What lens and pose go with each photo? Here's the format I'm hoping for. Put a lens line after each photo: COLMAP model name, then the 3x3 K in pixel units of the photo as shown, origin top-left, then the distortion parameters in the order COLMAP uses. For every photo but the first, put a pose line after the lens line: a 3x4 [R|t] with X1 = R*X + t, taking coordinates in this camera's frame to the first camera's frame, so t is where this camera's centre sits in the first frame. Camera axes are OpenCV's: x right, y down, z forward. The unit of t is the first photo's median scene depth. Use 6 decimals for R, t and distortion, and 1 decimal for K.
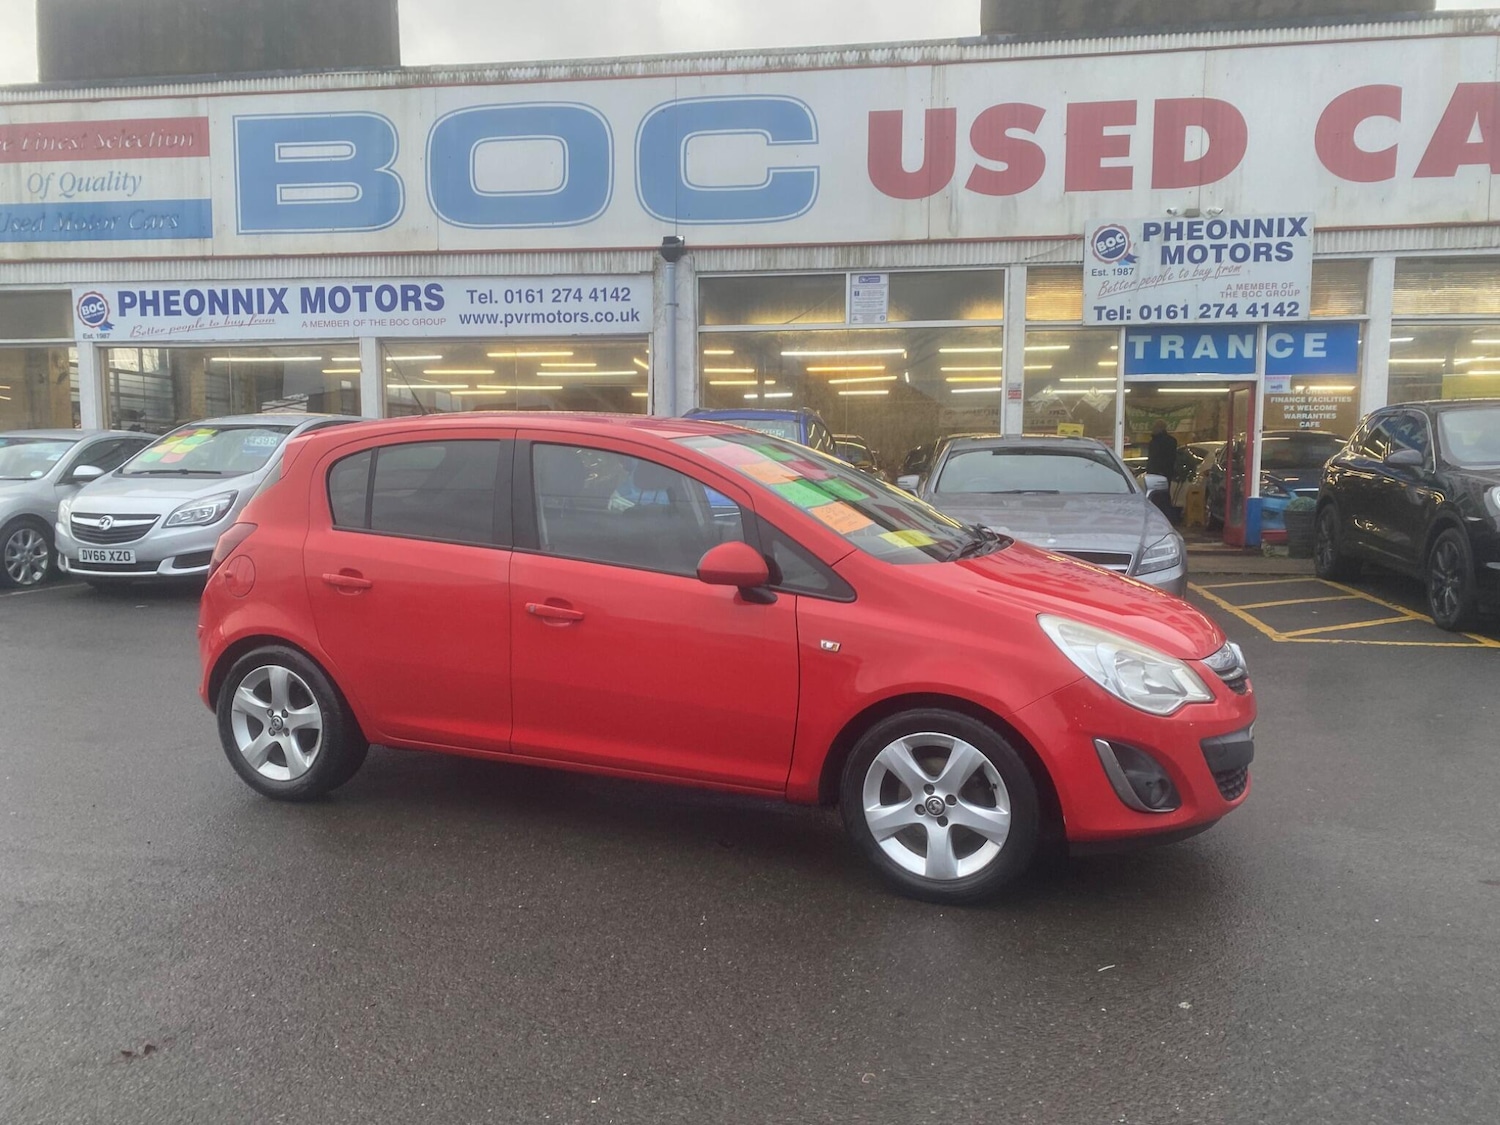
lens RADIAL K [[1141.0, 0, 749.3], [0, 1141.0, 578.3], [0, 0, 1]] dist [0.027493, -0.026312]
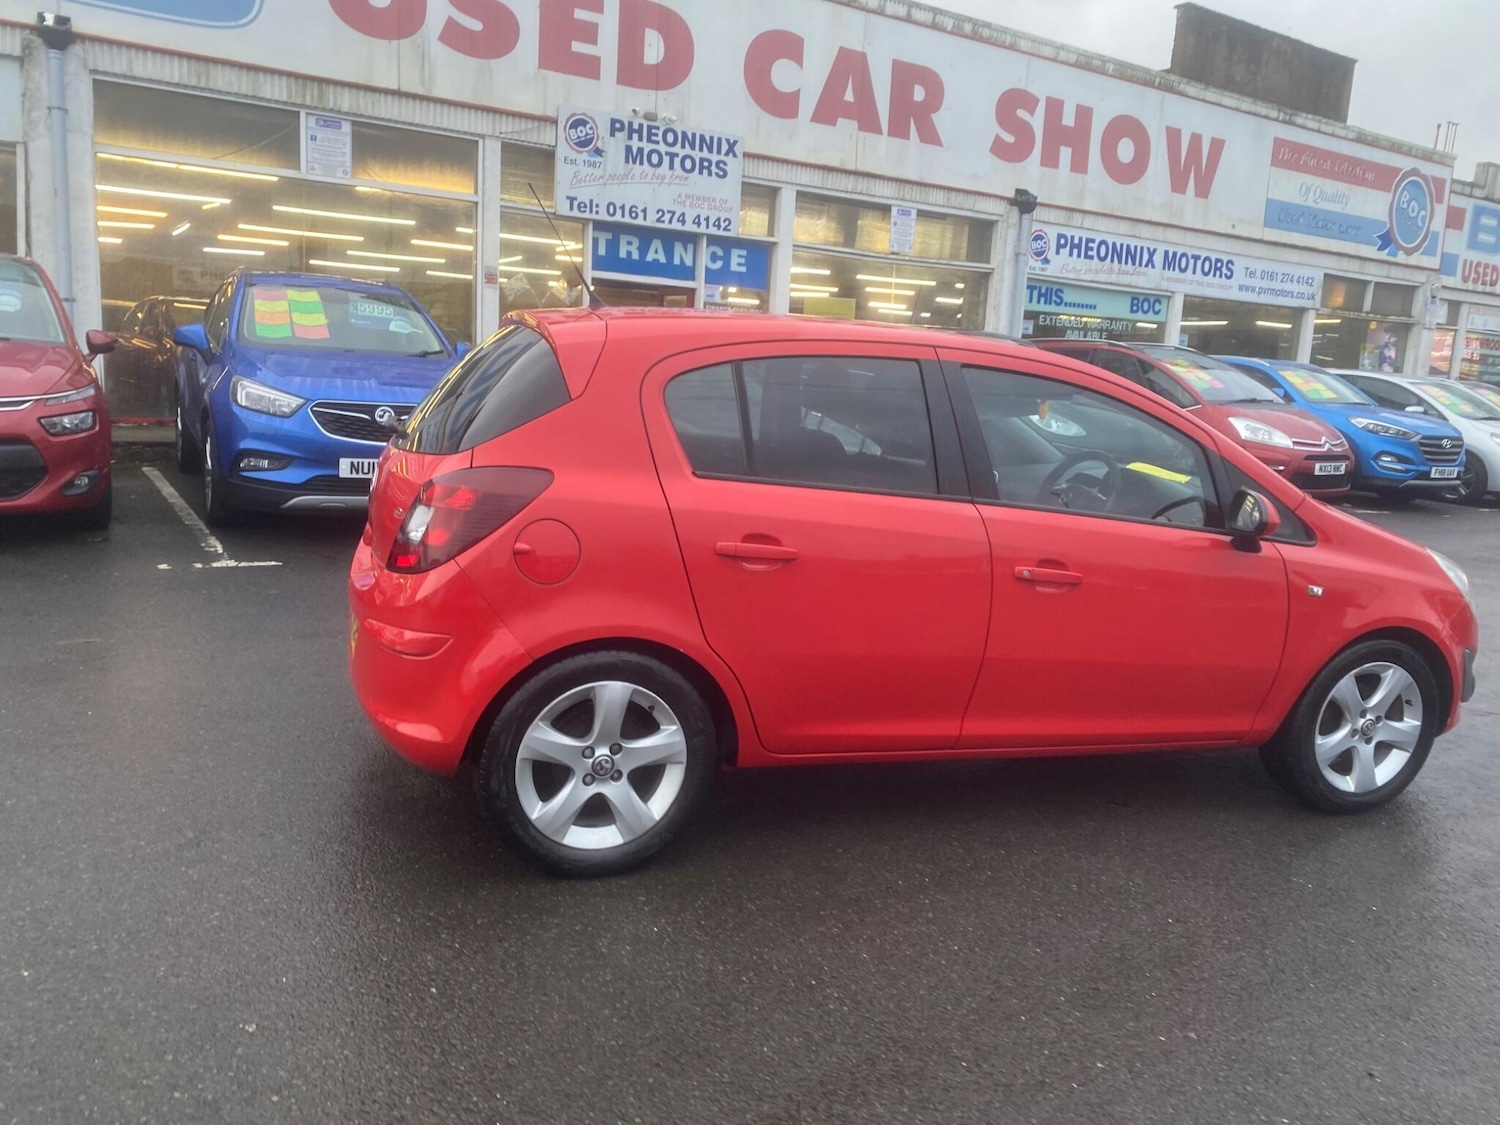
lens RADIAL K [[1140.8, 0, 739.9], [0, 1140.8, 553.3], [0, 0, 1]] dist [0.029142, -0.027086]
pose [[0.752093, -0.067106, 0.655632, -0.242080], [0.010574, 0.995903, 0.089803, -0.017553], [-0.658972, -0.060608, 0.749722, 0.140886]]
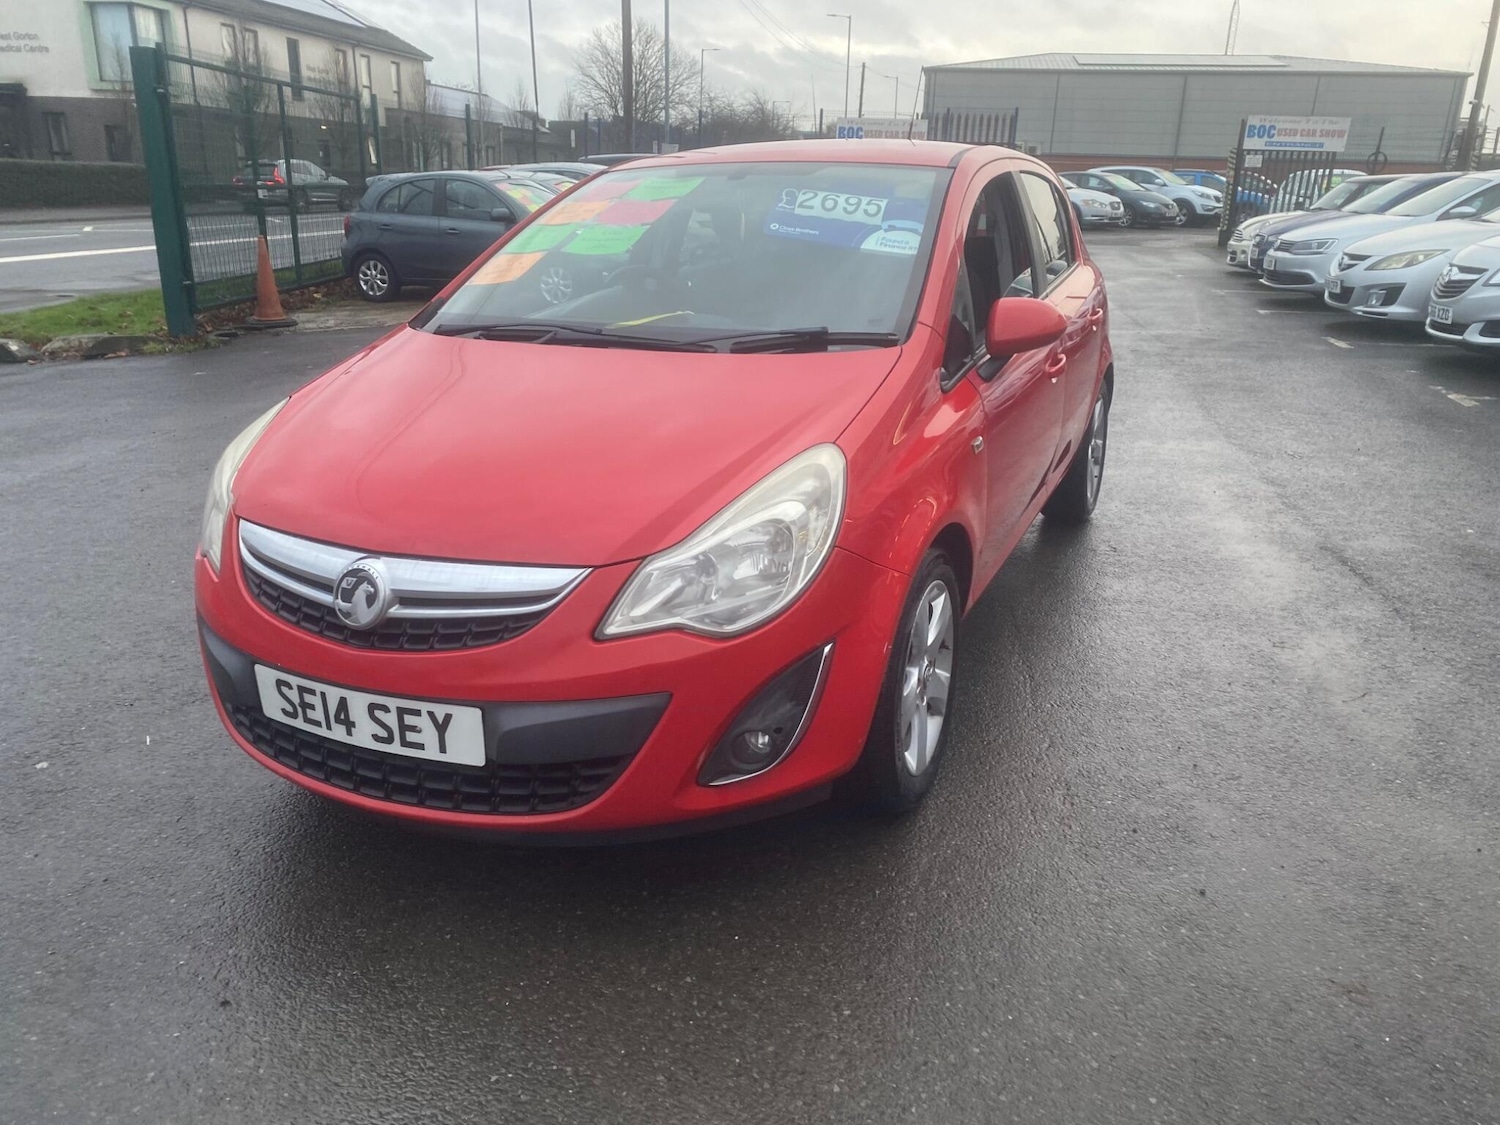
lens RADIAL K [[1140.8, 0, 763.4], [0, 1140.8, 577.7], [0, 0, 1]] dist [0.029142, -0.027086]
pose [[-0.023287, 0.320905, -0.946825, 0.252188], [-0.115232, 0.939908, 0.321394, -0.035102], [0.993066, 0.116589, 0.015091, 0.318445]]
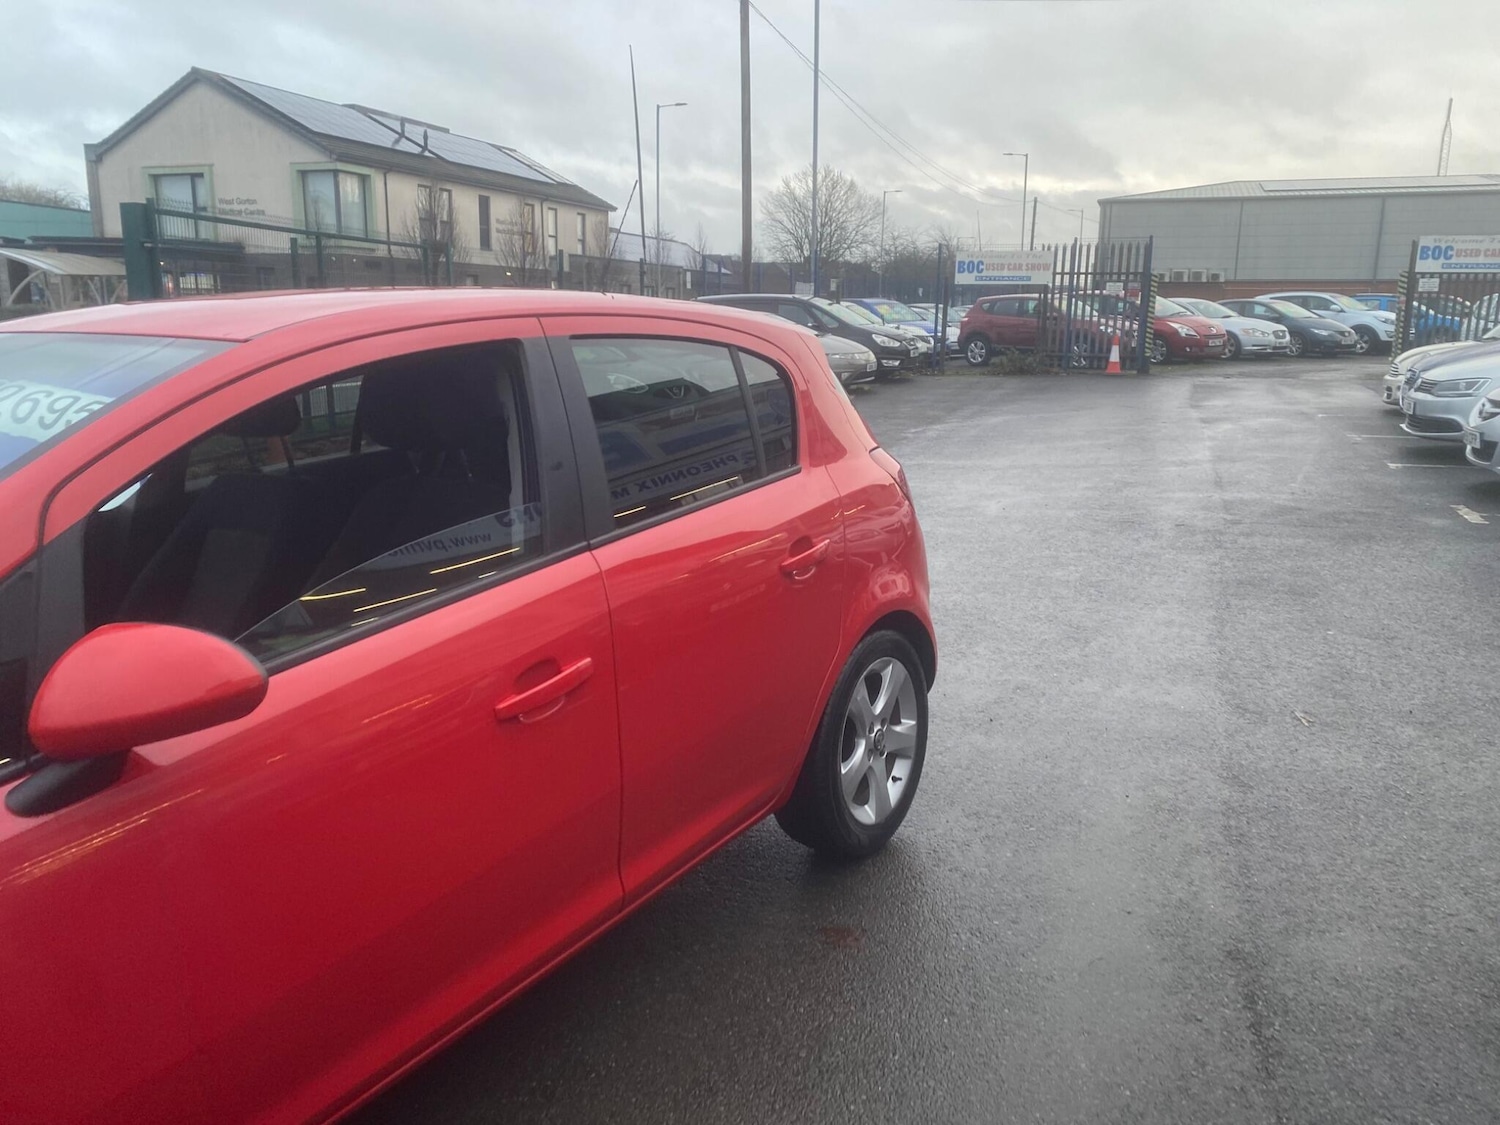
lens RADIAL K [[1140.8, 0, 763.4], [0, 1140.8, 558.4], [0, 0, 1]] dist [0.029142, -0.027086]
pose [[-0.186452, 0.200578, -0.961771, 0.120775], [-0.095673, 0.970578, 0.220962, -0.052329], [0.977795, 0.133215, -0.161776, 0.424918]]
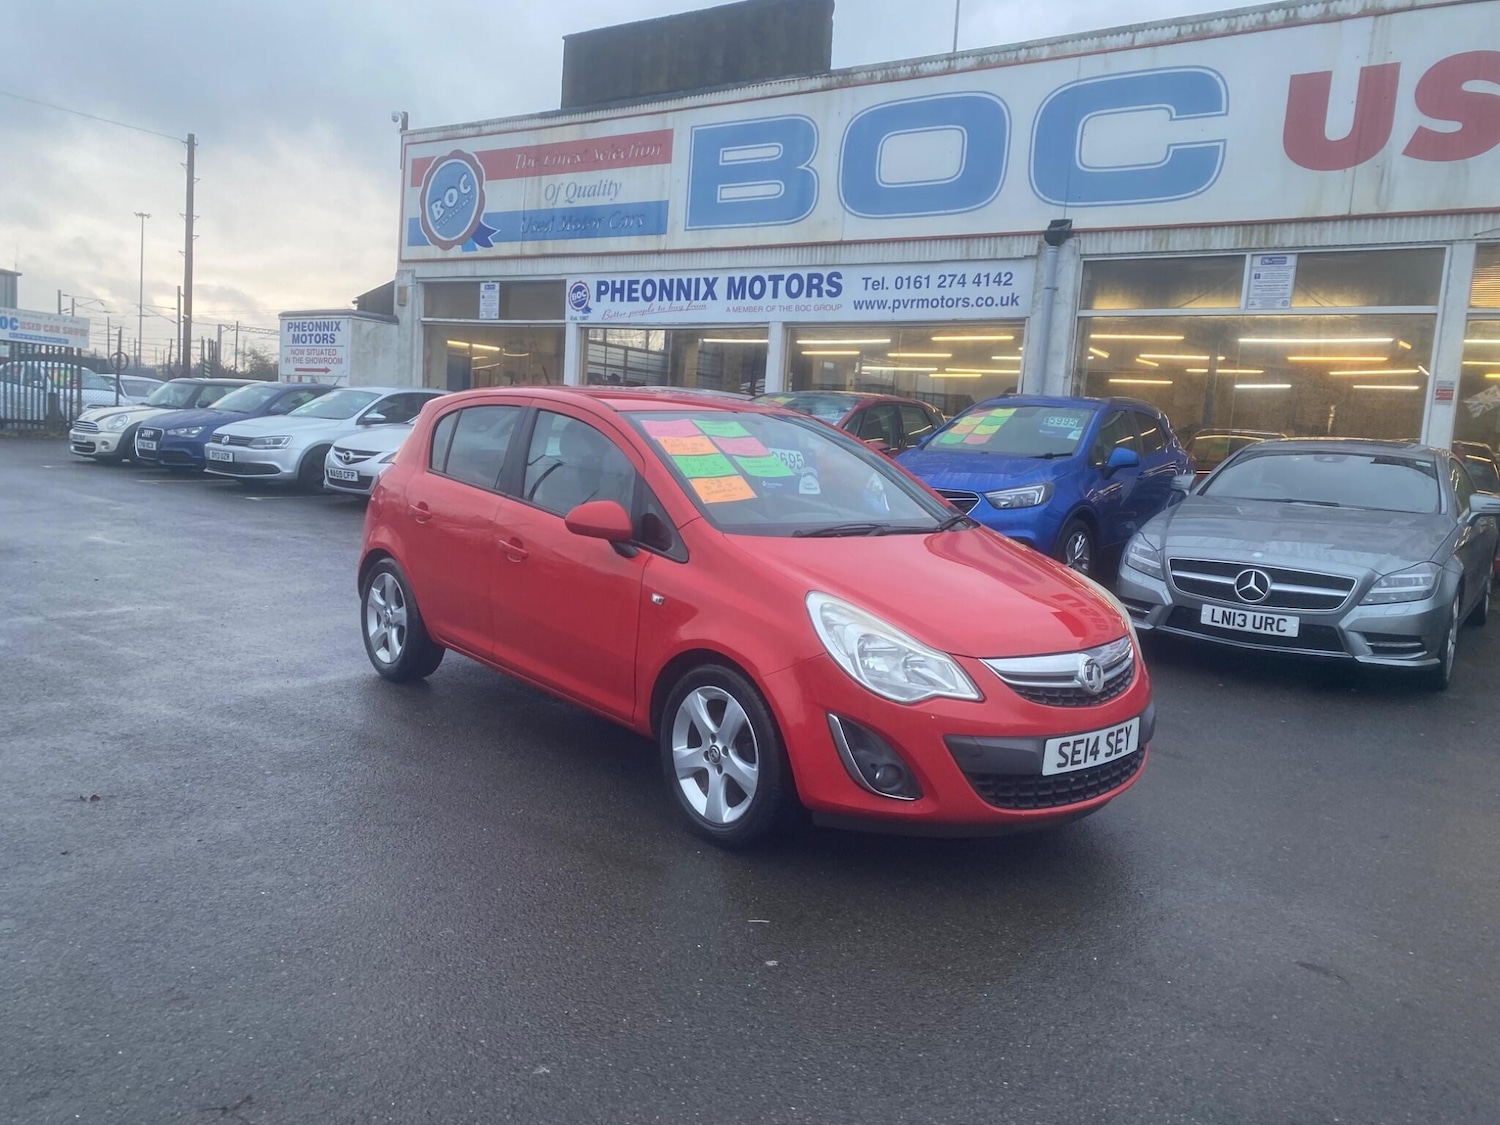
lens RADIAL K [[1141.0, 0, 737.1], [0, 1141.0, 561.0], [0, 0, 1]] dist [0.027493, -0.026312]
pose [[0.888093, 0.104912, -0.447532, 0.157407], [-0.105371, 0.994145, 0.023952, -0.003185], [0.447425, 0.025885, 0.893947, 0.007281]]
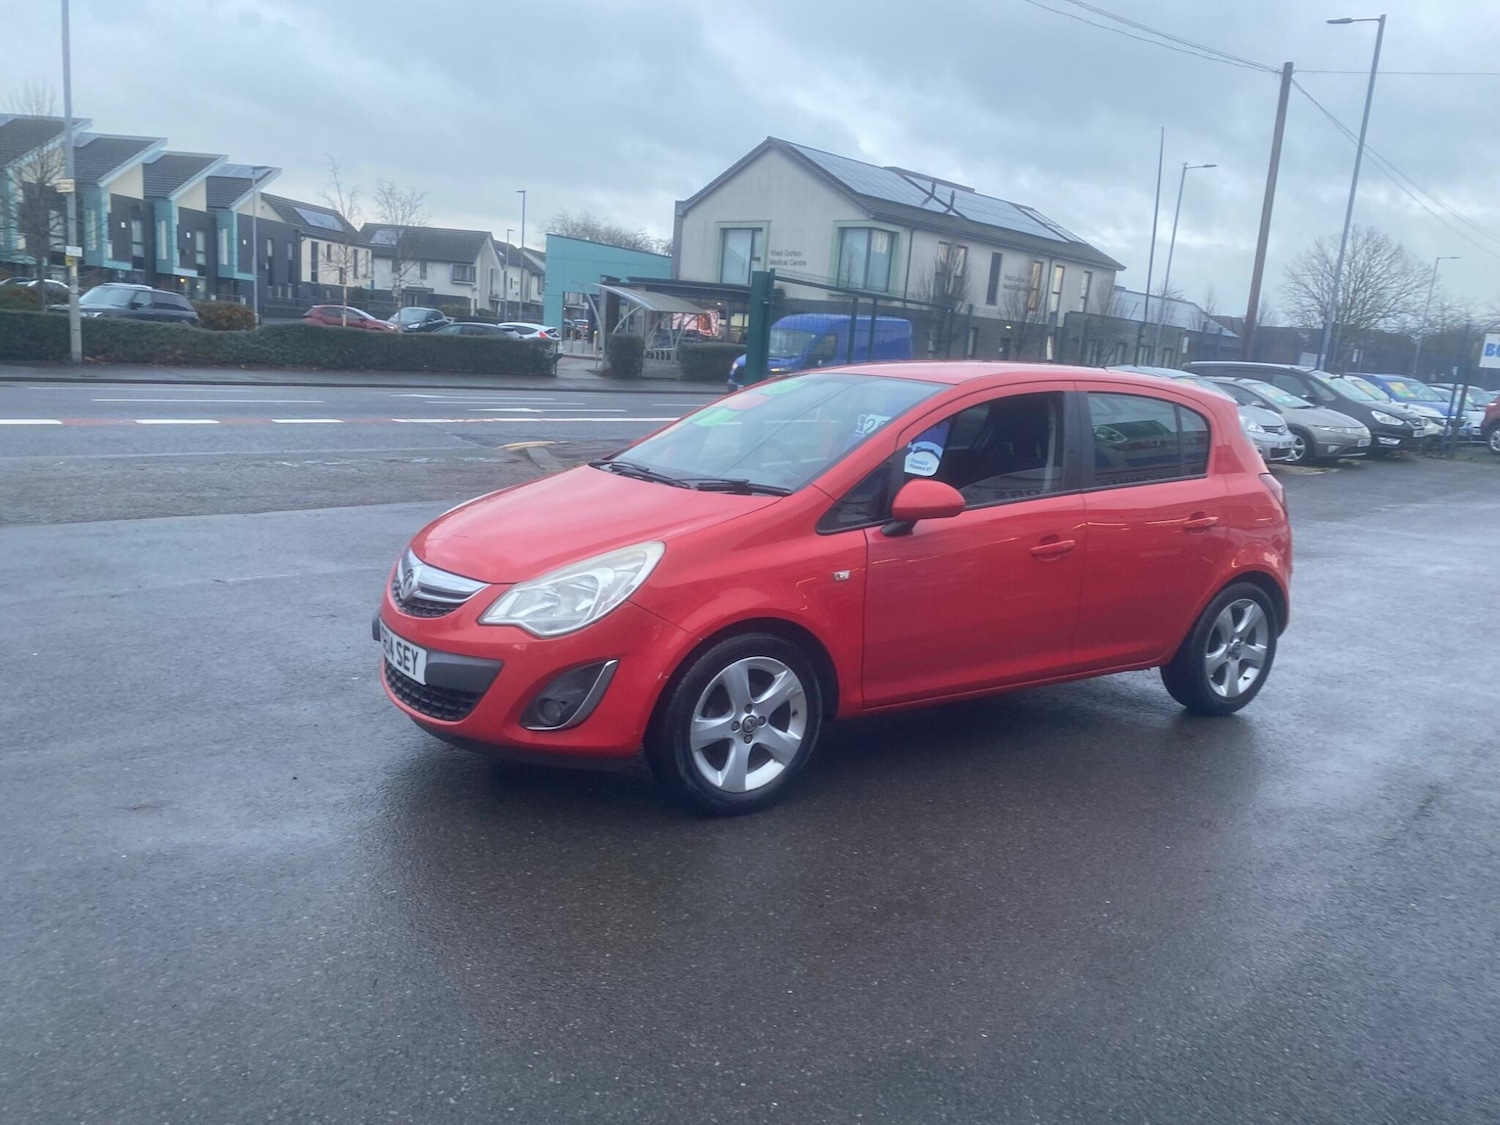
lens RADIAL K [[1140.8, 0, 763.8], [0, 1140.8, 571.7], [0, 0, 1]] dist [0.029142, -0.027086]
pose [[-0.564428, 0.116118, -0.817274, 0.288519], [-0.150248, 0.959068, 0.240030, -0.060000], [0.811693, 0.258274, -0.523879, 0.477517]]
